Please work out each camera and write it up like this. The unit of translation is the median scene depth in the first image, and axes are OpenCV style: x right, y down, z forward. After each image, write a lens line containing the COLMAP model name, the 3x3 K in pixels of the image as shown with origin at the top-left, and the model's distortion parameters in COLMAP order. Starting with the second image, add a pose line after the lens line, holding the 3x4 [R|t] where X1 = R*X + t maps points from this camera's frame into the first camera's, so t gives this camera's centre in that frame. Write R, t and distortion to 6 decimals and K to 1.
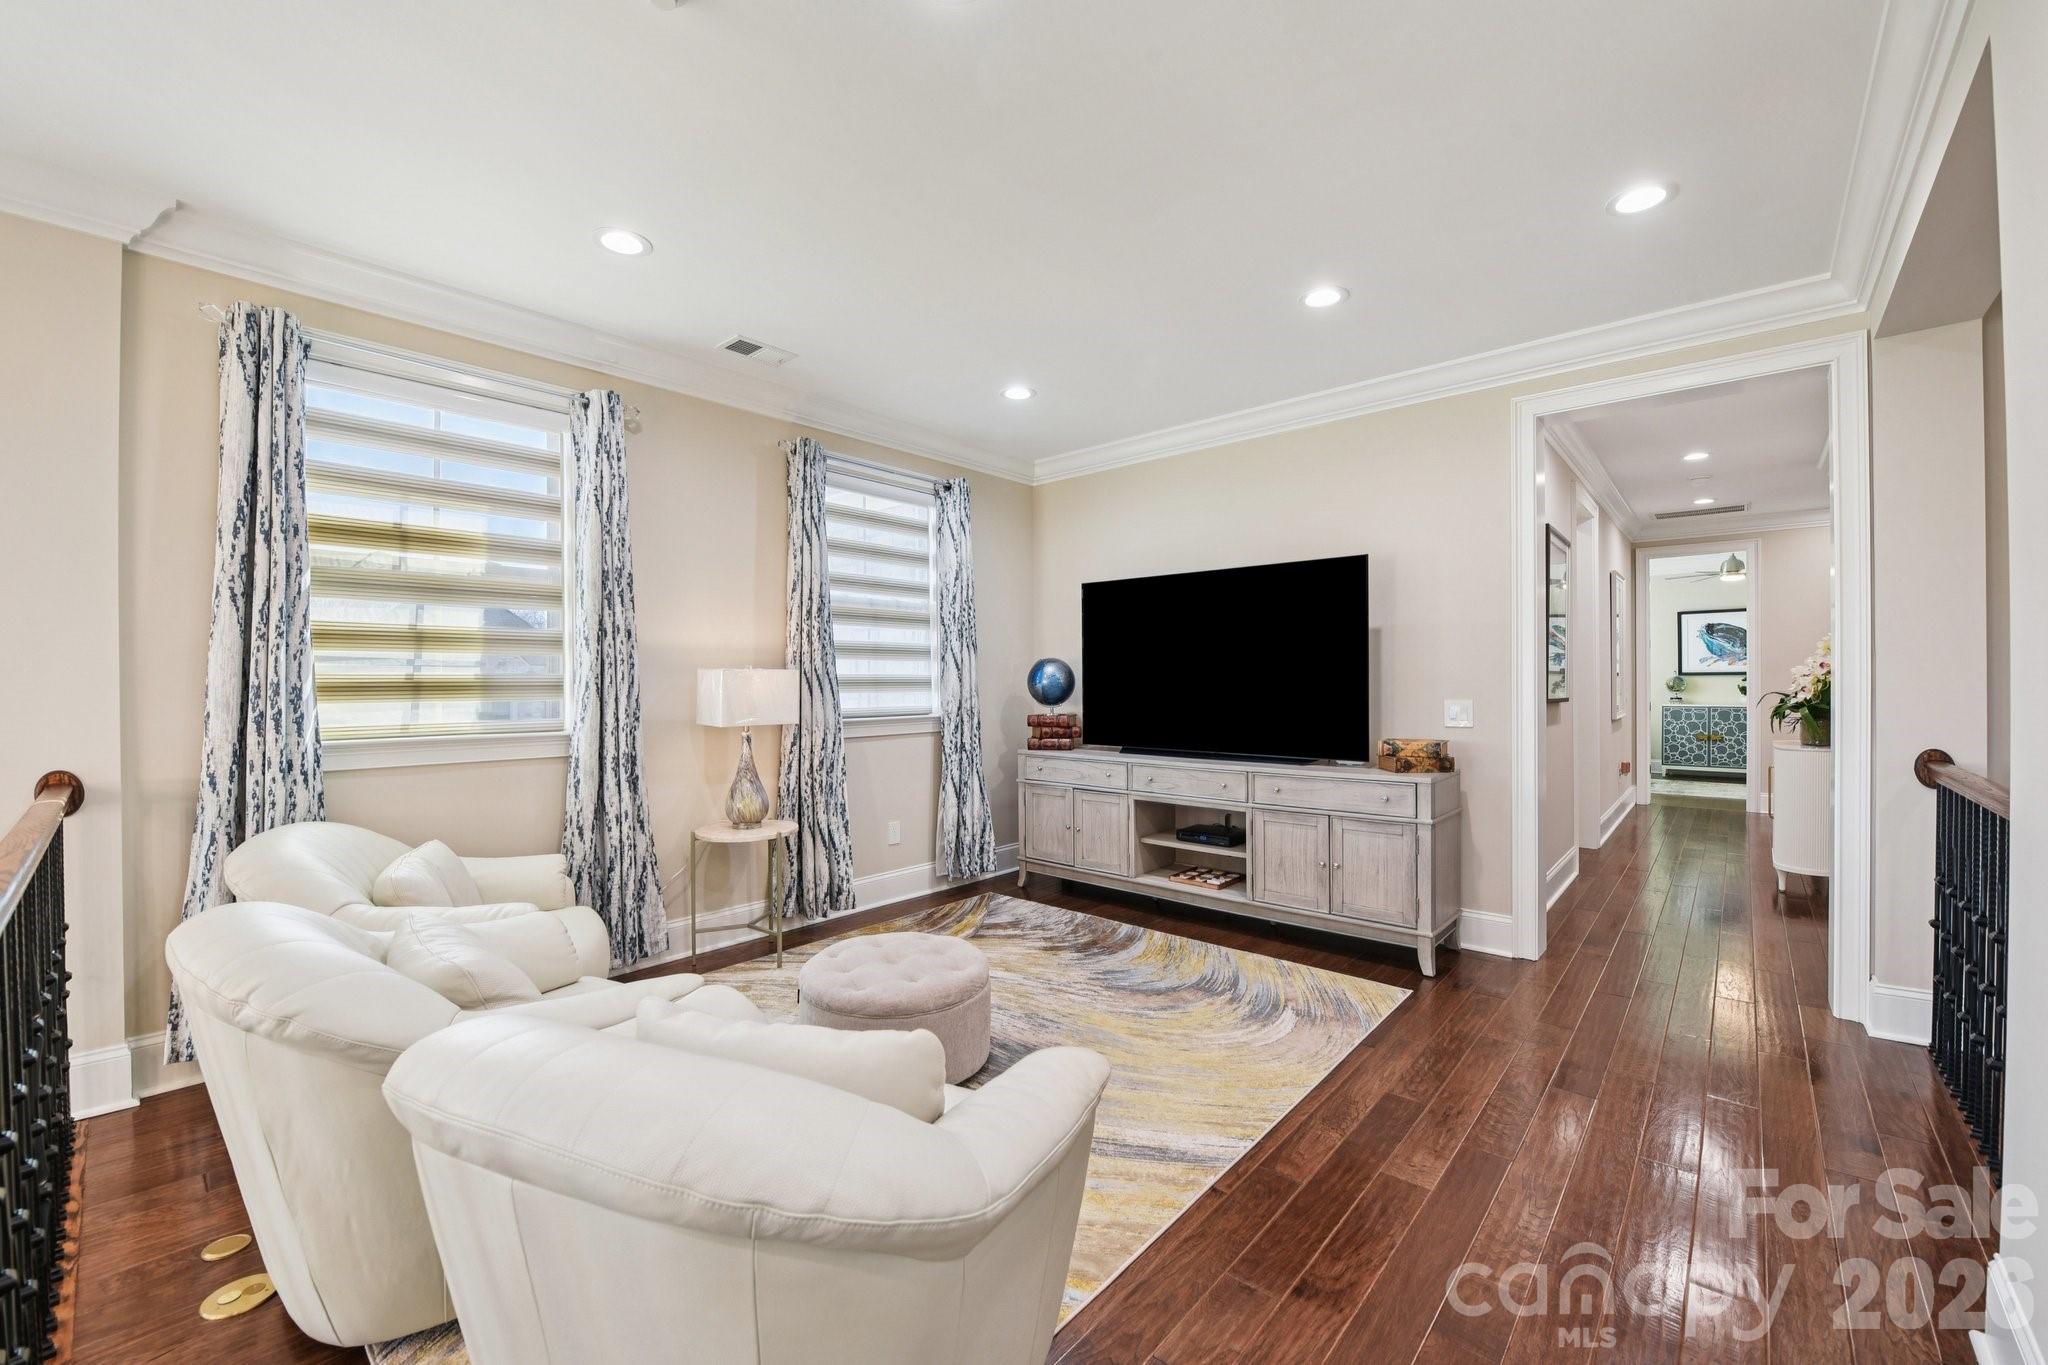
lens RADIAL K [[817.6, 0, 1018.7], [0, 817.6, 683.4], [0, 0, 1]] dist [-0.021865, -0.000453]
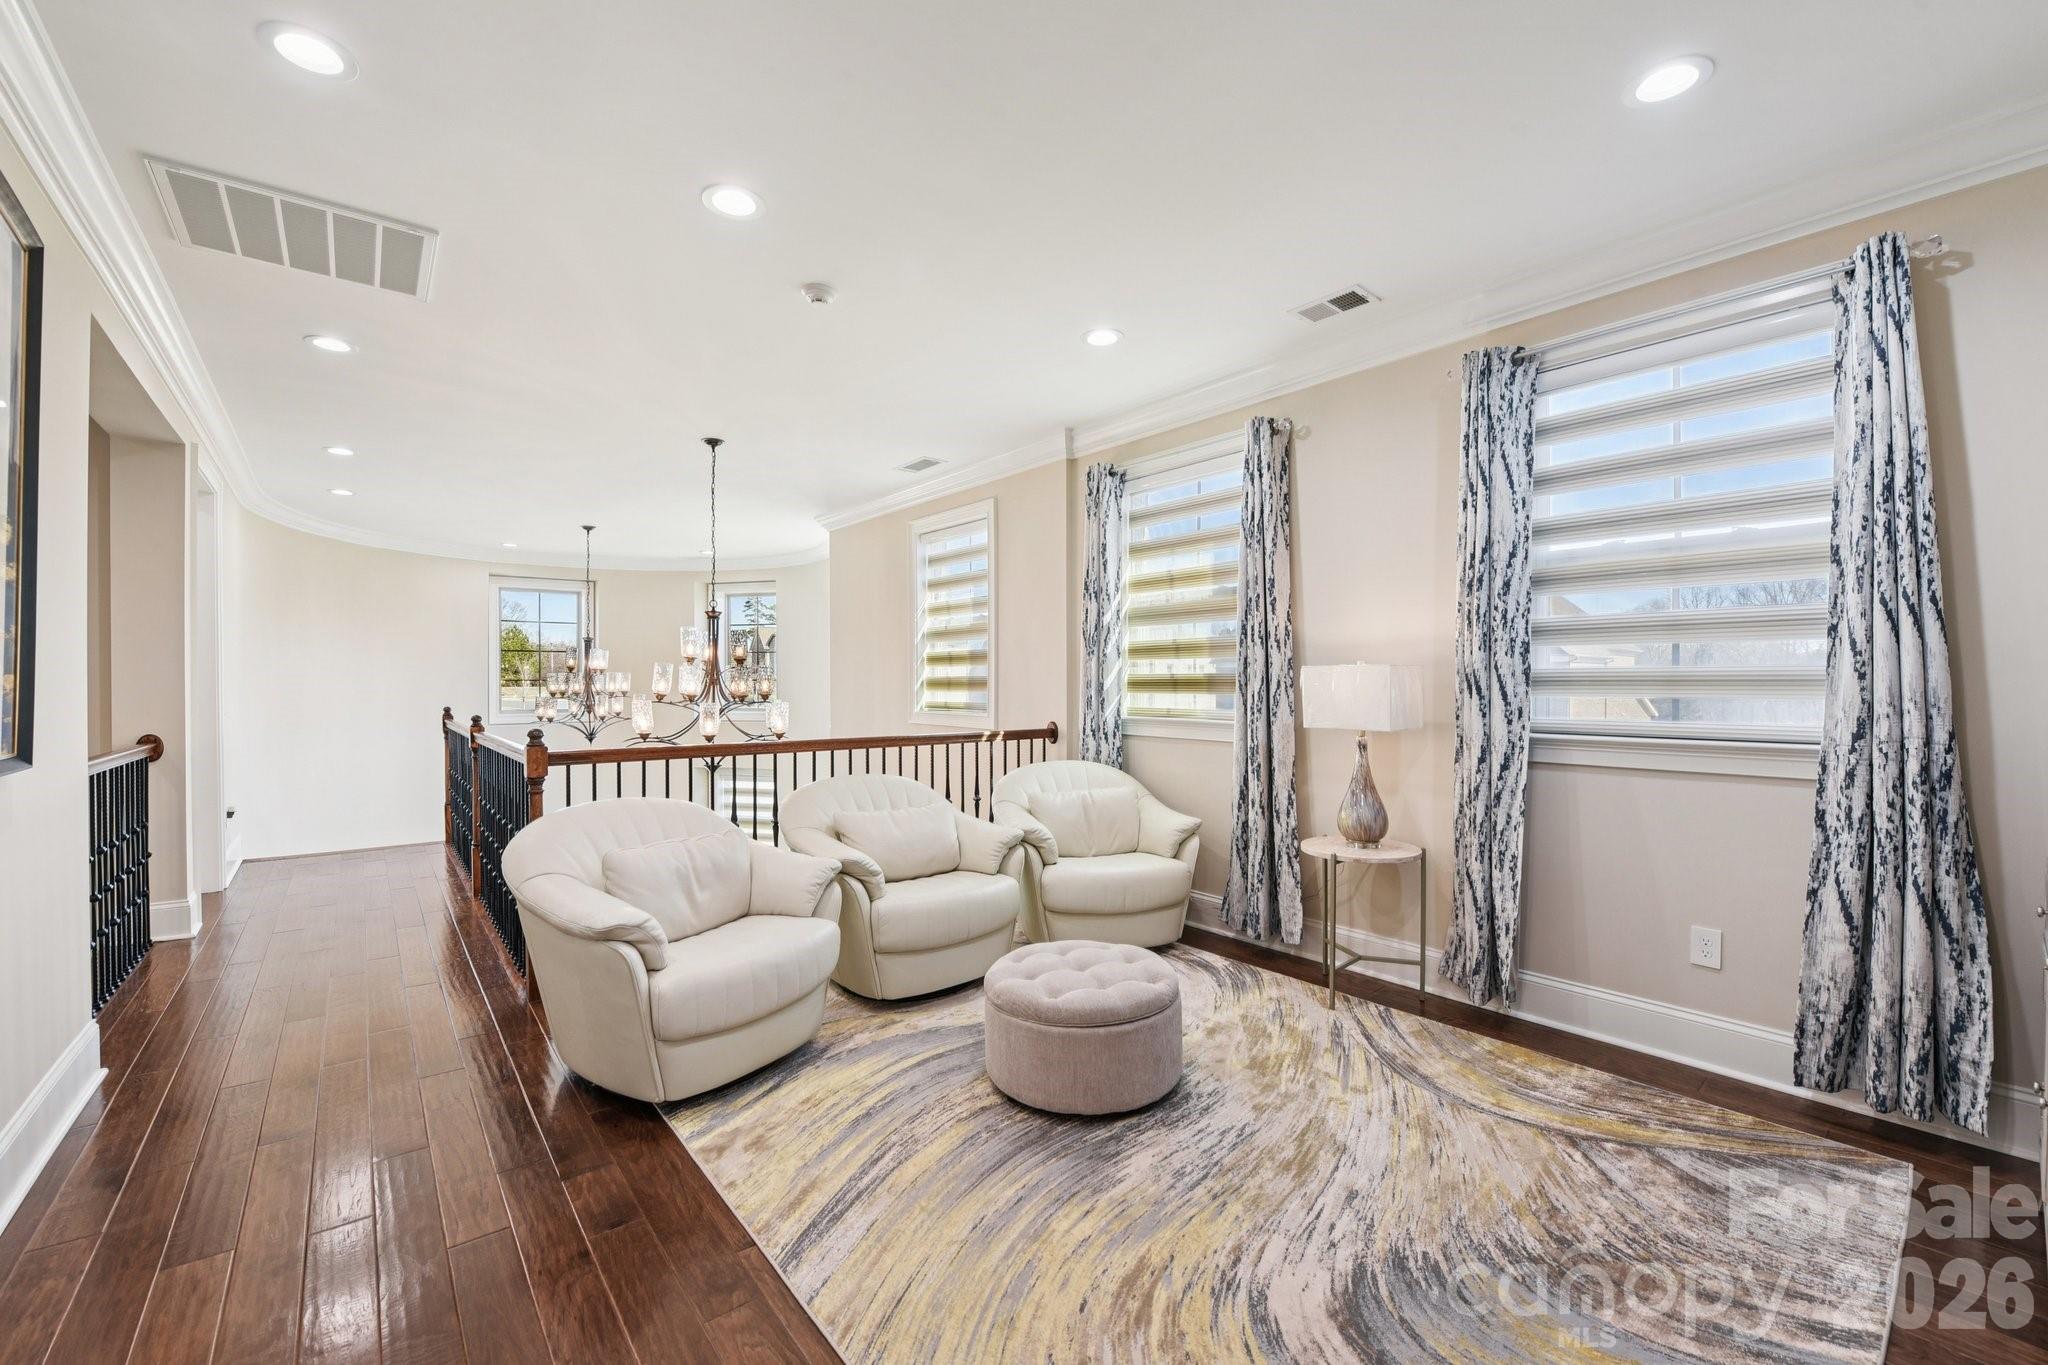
lens RADIAL K [[817.6, 0, 1025.1], [0, 817.6, 683.6], [0, 0, 1]] dist [-0.021865, -0.000453]
pose [[-0.152392, 0.009710, -0.988272, 0.705004], [0.003101, 0.999952, 0.009347, -0.009099], [0.988315, -0.001640, -0.152415, 0.939355]]
